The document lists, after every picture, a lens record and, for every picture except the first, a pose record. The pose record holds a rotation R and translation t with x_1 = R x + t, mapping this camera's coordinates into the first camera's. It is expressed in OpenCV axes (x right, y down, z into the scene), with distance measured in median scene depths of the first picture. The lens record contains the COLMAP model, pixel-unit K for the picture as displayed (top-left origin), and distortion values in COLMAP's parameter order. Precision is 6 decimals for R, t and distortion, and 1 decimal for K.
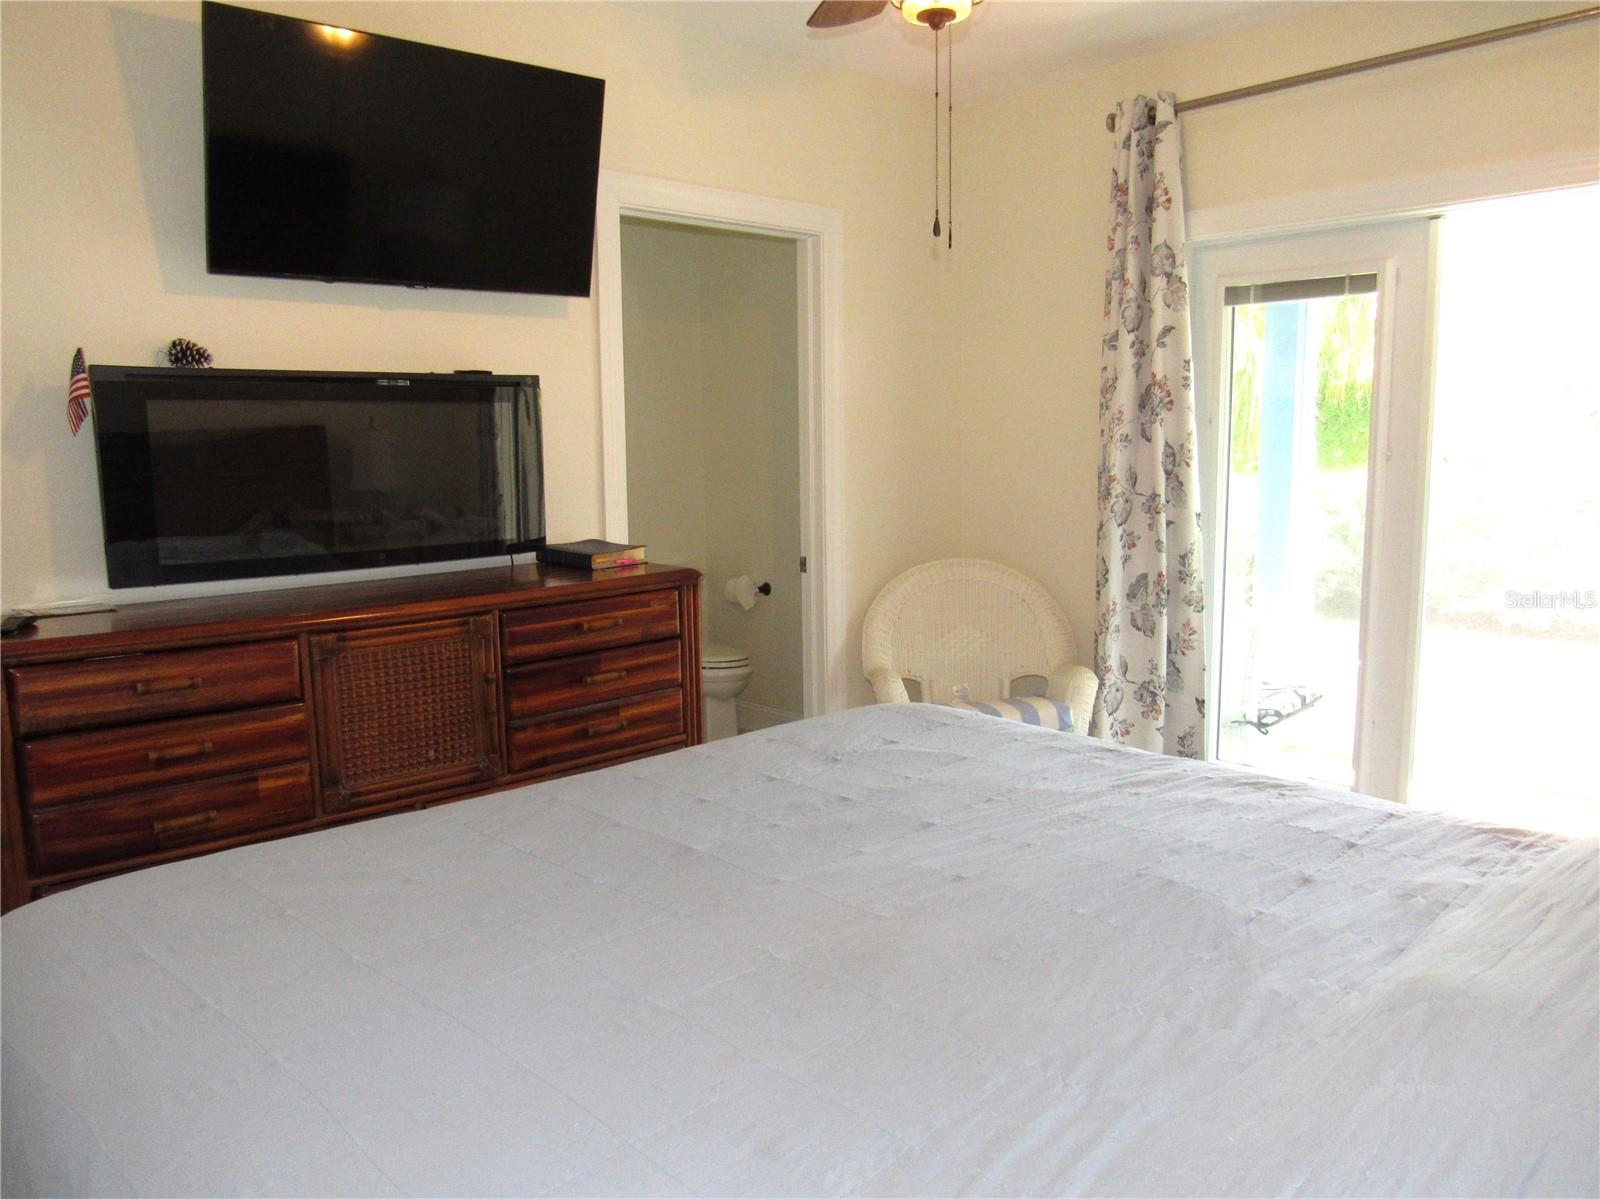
lens RADIAL K [[1140.8, 0, 808.9], [0, 1140.8, 599.9], [0, 0, 1]] dist [-0.034904, 0.013888]
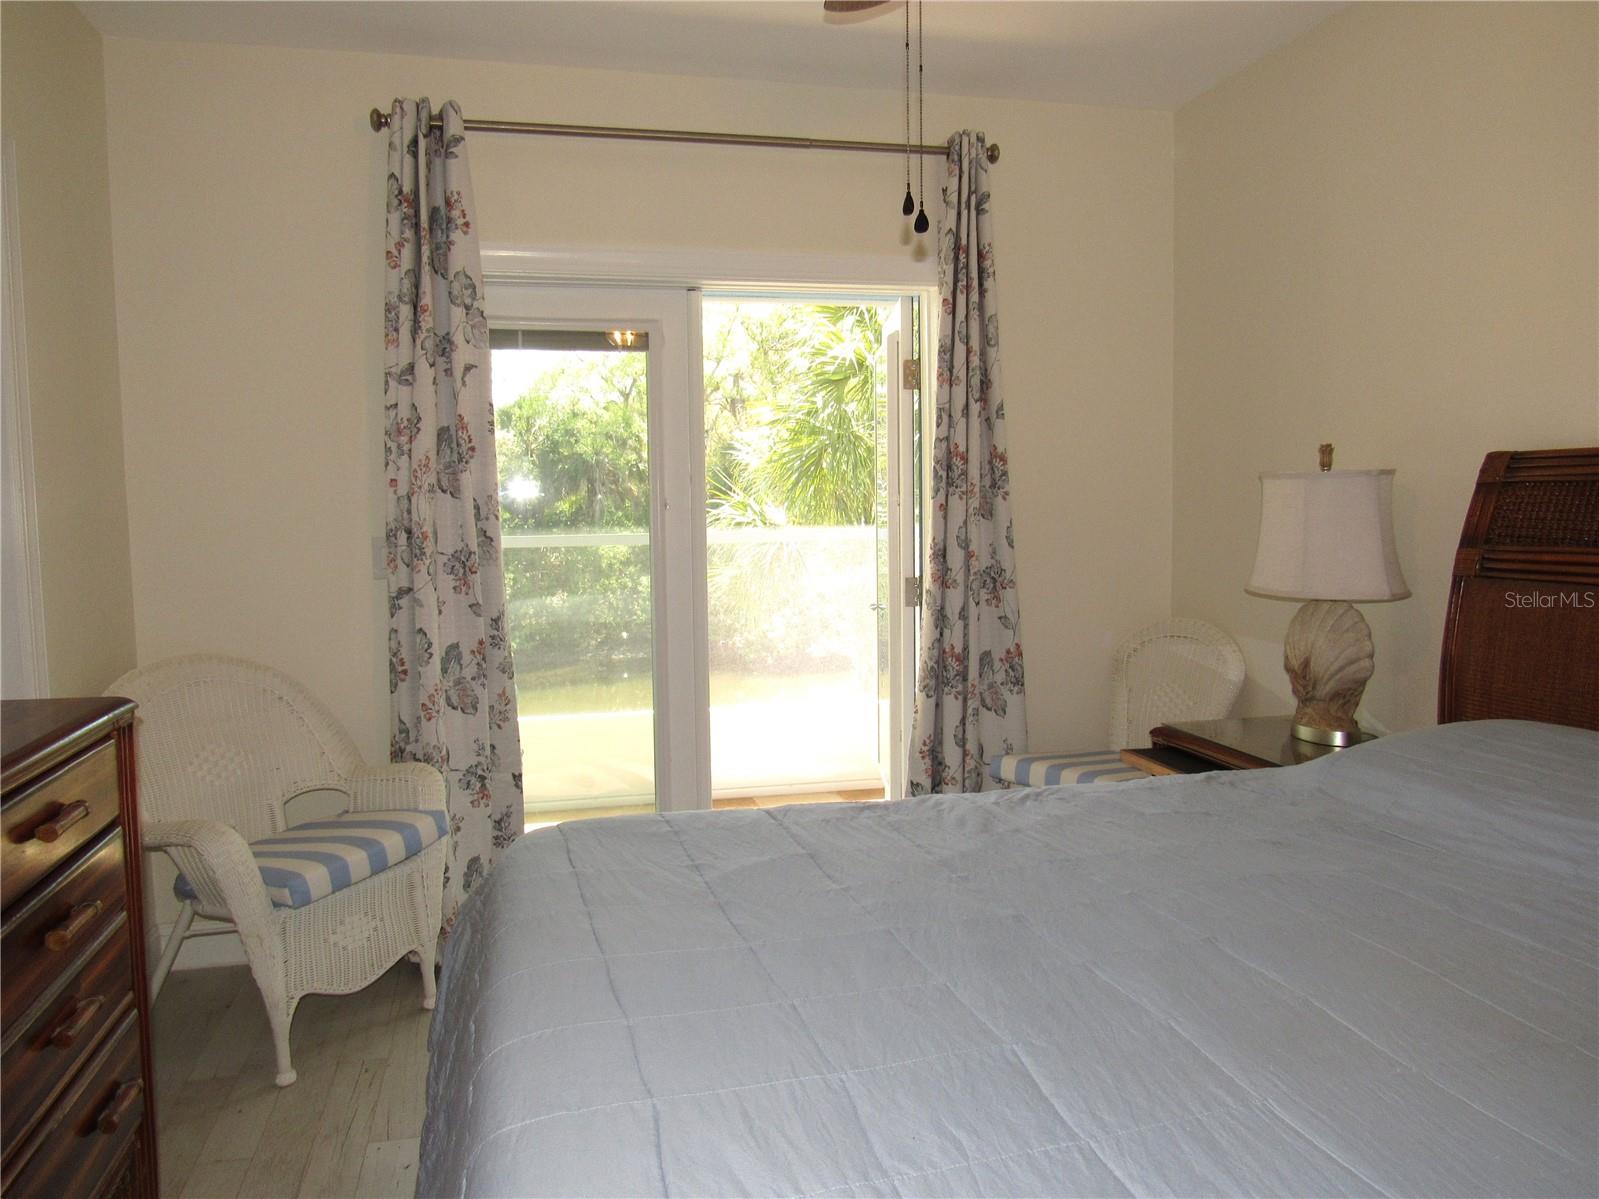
lens RADIAL K [[1140.1, 0, 801.5], [0, 1140.1, 595.5], [0, 0, 1]] dist [-0.034904, 0.013888]
pose [[0.506183, -0.066267, 0.859876, -0.327615], [0.127892, 0.991787, 0.001147, -0.027440], [-0.852890, 0.109391, 0.510501, 0.335832]]
